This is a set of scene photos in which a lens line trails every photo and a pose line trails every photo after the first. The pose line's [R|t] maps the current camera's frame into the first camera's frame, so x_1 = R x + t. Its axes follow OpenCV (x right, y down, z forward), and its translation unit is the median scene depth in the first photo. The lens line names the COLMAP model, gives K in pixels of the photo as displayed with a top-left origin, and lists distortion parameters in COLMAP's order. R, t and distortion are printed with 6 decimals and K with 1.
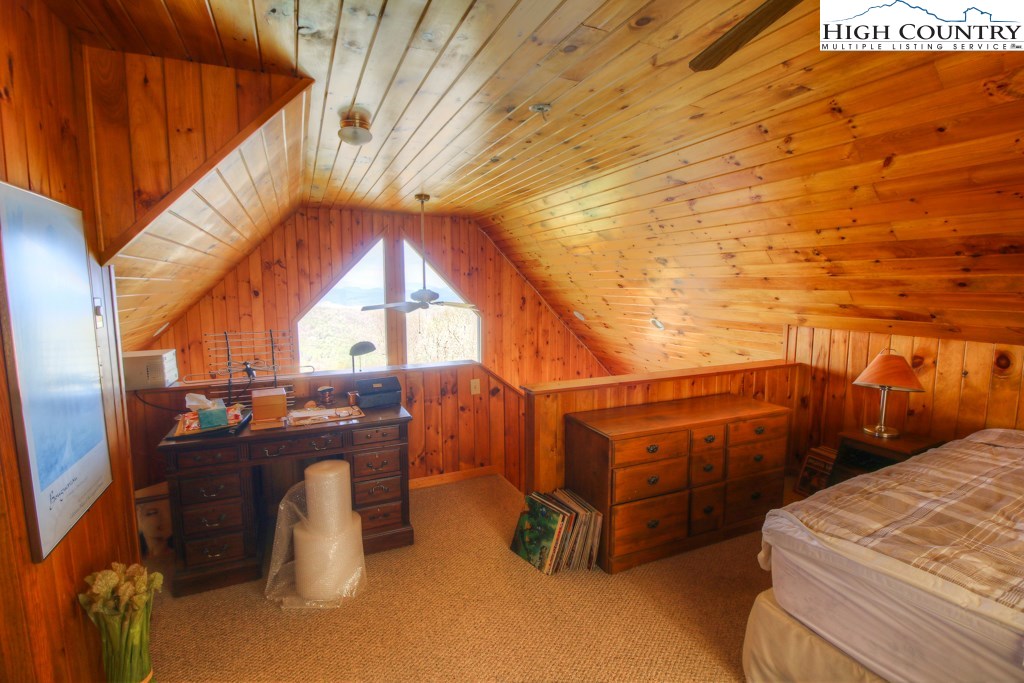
lens RADIAL K [[471.3, 0, 514.5], [0, 471.3, 339.7], [0, 0, 1]] dist [-0.003510, -0.011671]
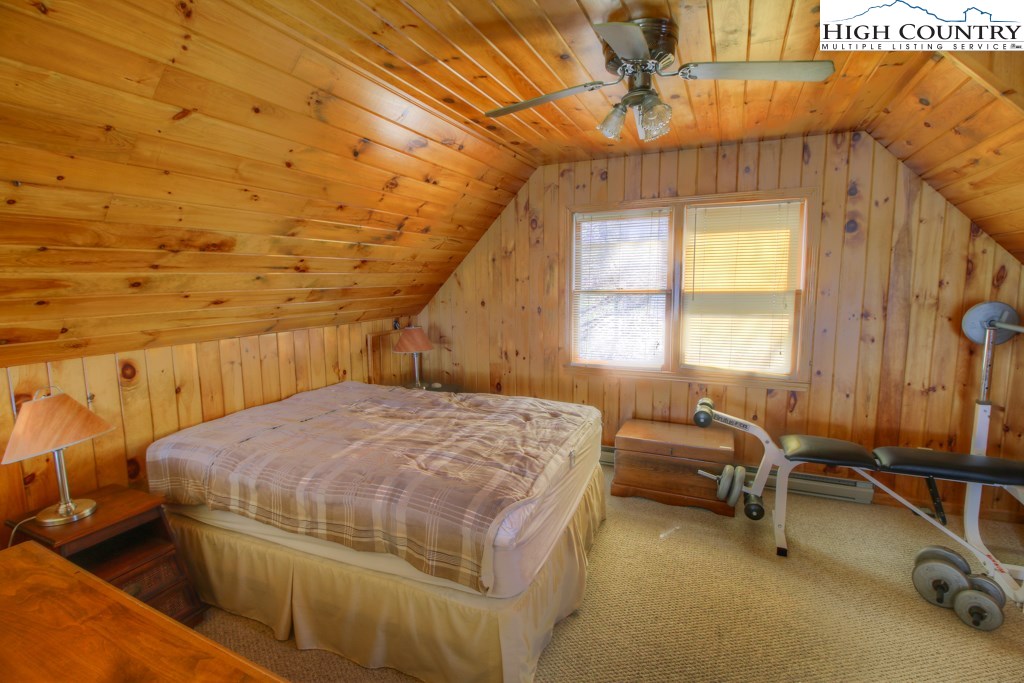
lens RADIAL K [[471.3, 0, 514.0], [0, 471.3, 332.0], [0, 0, 1]] dist [-0.003510, -0.011671]
pose [[-0.646853, -0.080422, 0.758363, -0.091760], [0.099975, 0.976899, 0.188872, -0.119082], [-0.756033, 0.197990, -0.623870, 0.970336]]
